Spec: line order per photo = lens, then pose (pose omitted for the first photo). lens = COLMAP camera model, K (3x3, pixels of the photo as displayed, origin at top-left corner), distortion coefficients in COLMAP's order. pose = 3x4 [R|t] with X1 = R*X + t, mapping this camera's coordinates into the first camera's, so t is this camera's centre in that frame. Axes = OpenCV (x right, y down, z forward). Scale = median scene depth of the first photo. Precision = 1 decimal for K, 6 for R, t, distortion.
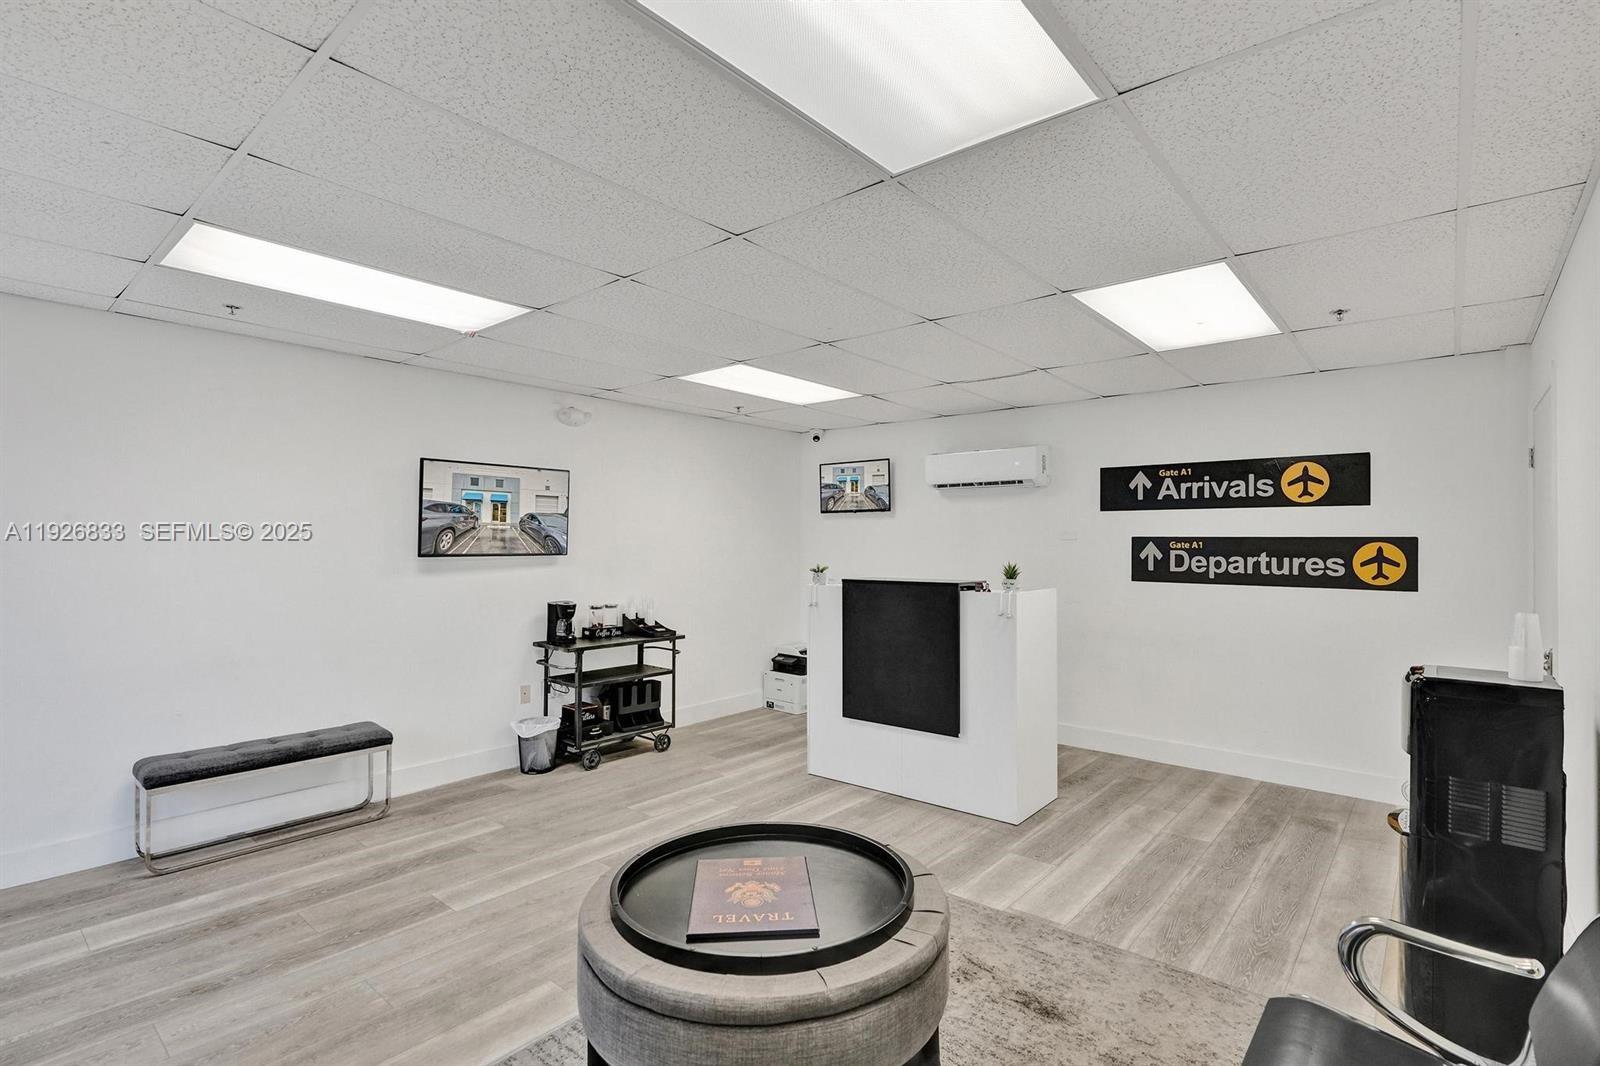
lens RADIAL K [[752.5, 0, 809.4], [0, 752.5, 536.3], [0, 0, 1]] dist [-0.000536, 0.000123]
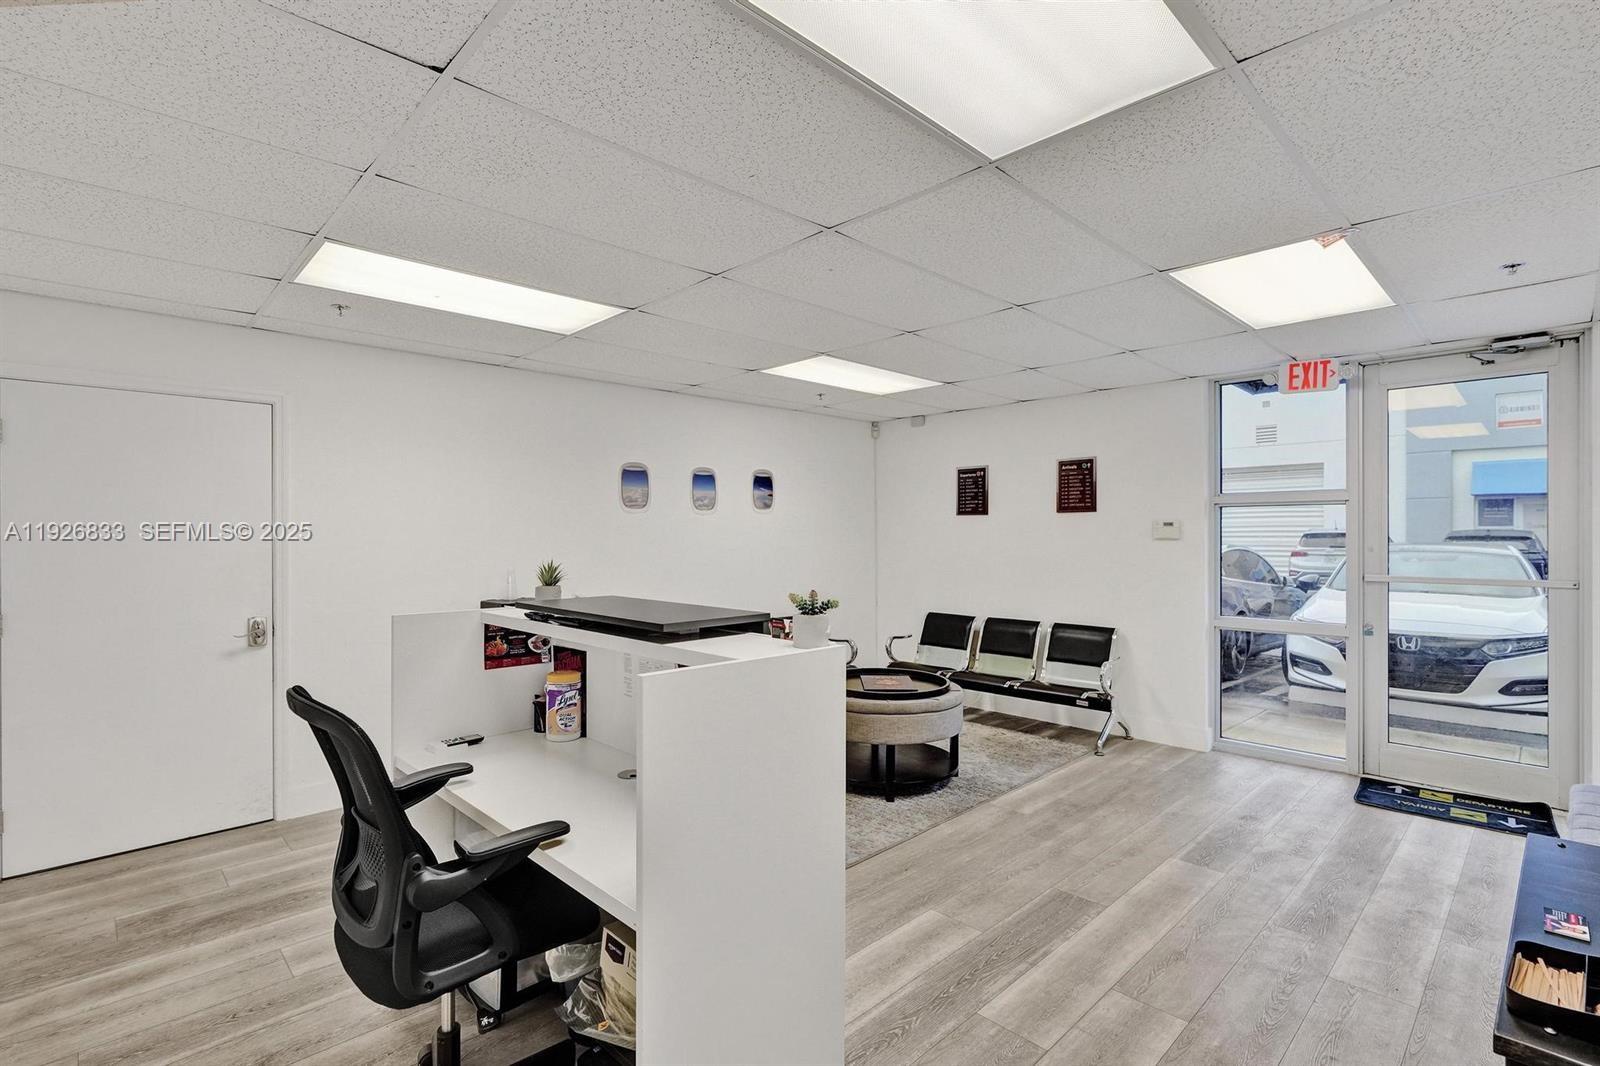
lens RADIAL K [[752.5, 0, 809.4], [0, 752.5, 536.3], [0, 0, 1]] dist [-0.000536, 0.000123]
pose [[-0.995993, -0.001994, 0.089404, -0.017983], [-0.002228, 0.999994, -0.002510, 0.011983], [-0.089398, -0.002699, -0.995992, 1.392748]]
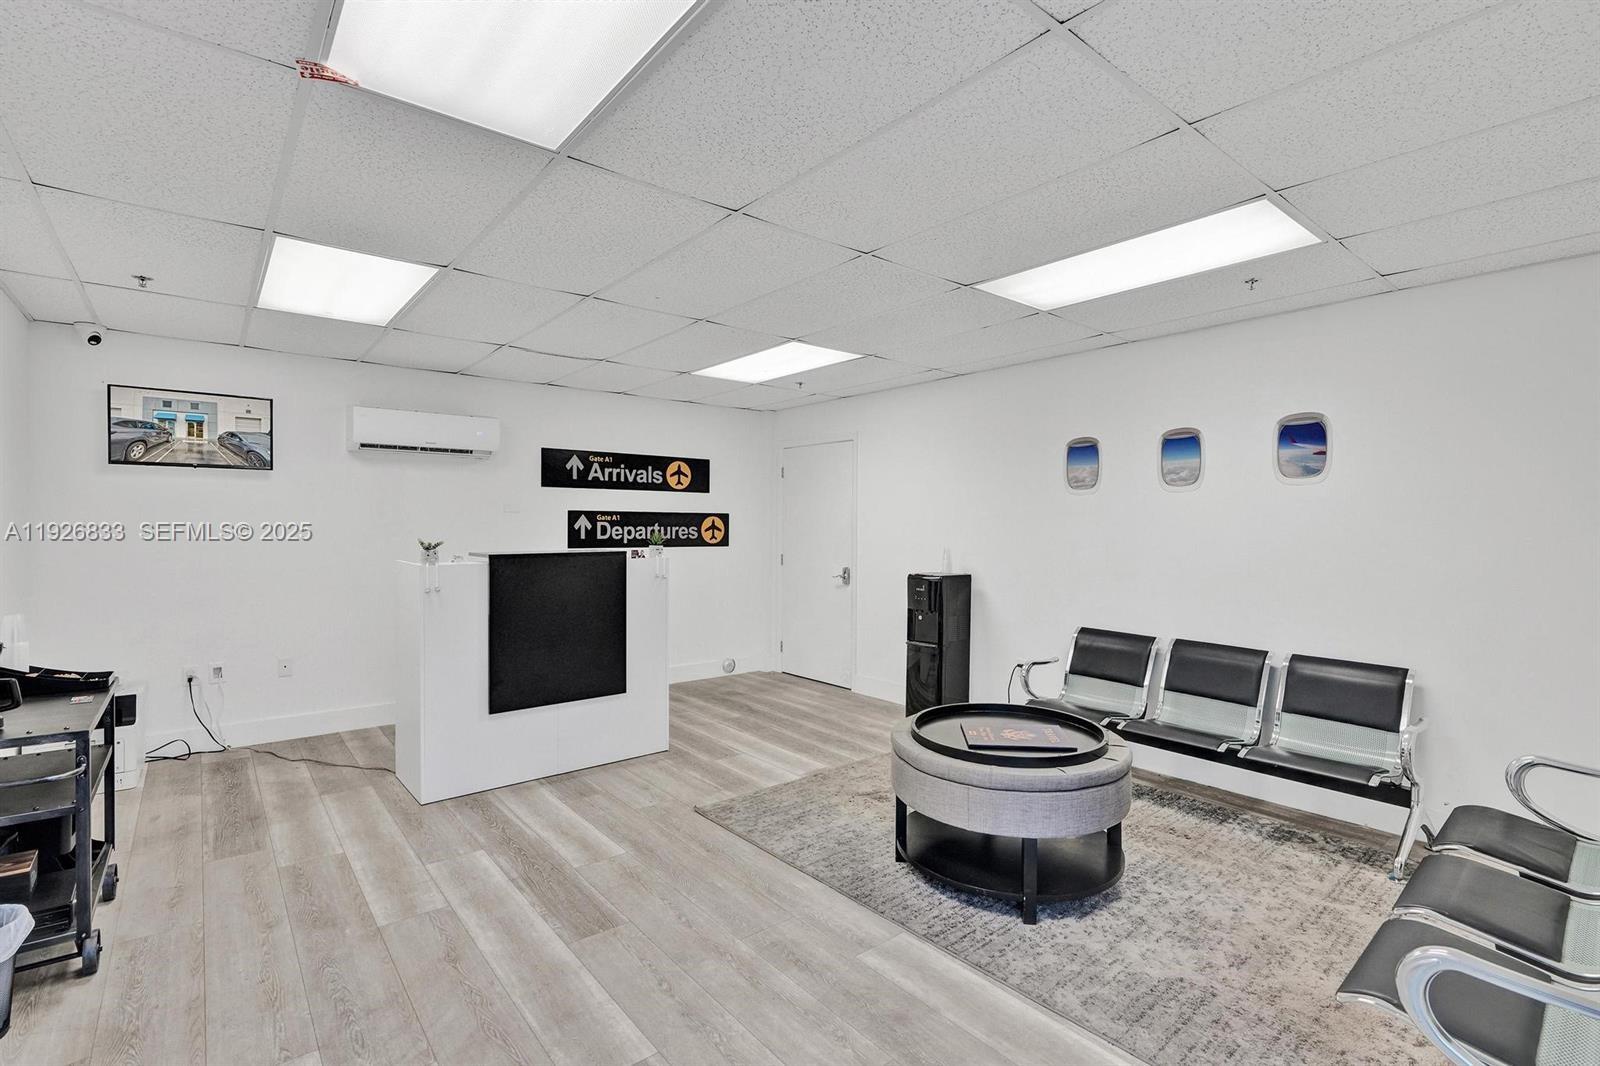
lens RADIAL K [[739.9, 0, 797.7], [0, 739.9, 527.1], [0, 0, 1]] dist [-0.010219, 0.000432]
pose [[0.184974, -0.004501, 0.982733, -0.695804], [-0.011590, 0.999910, 0.006761, 0.016166], [-0.982675, -0.012641, 0.184906, 0.486867]]
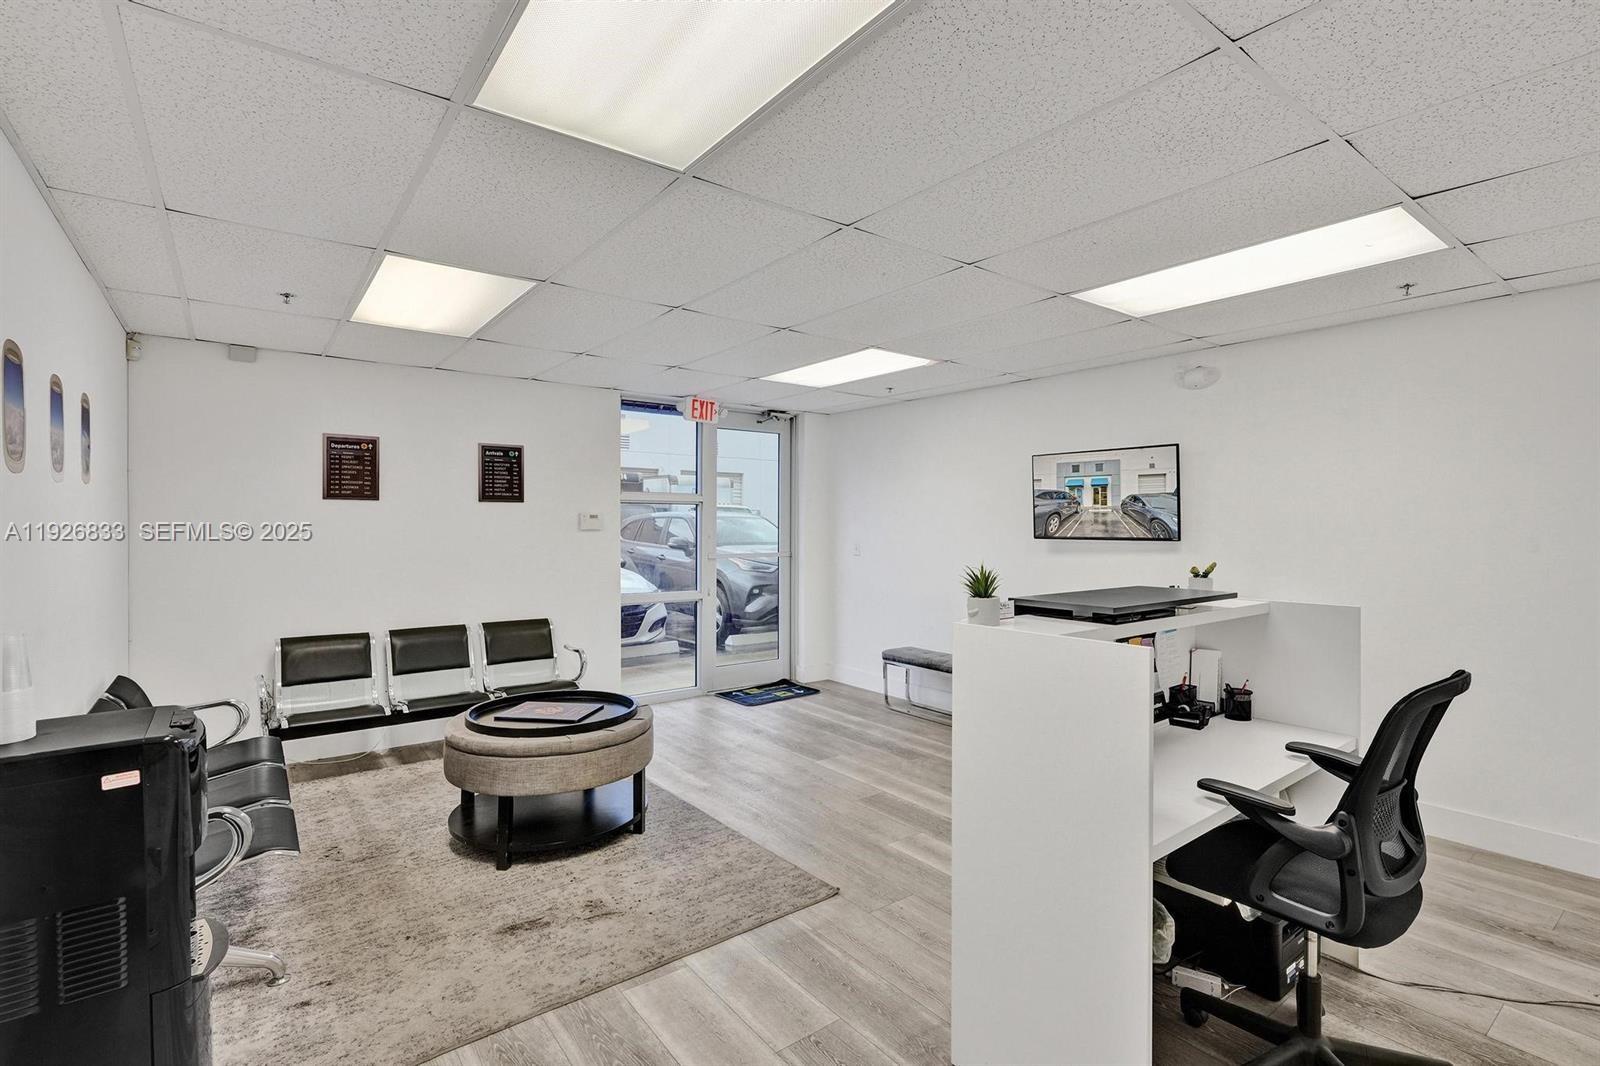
lens RADIAL K [[747.0, 0, 800.0], [0, 747.0, 533.0], [0, 0, 1]] dist [-0.003159, -0.000215]
pose [[-0.219206, 0.005267, -0.975664, 0.663517], [0.002901, 0.999985, 0.004747, 0.011937], [0.975674, -0.001790, -0.219218, 0.838322]]
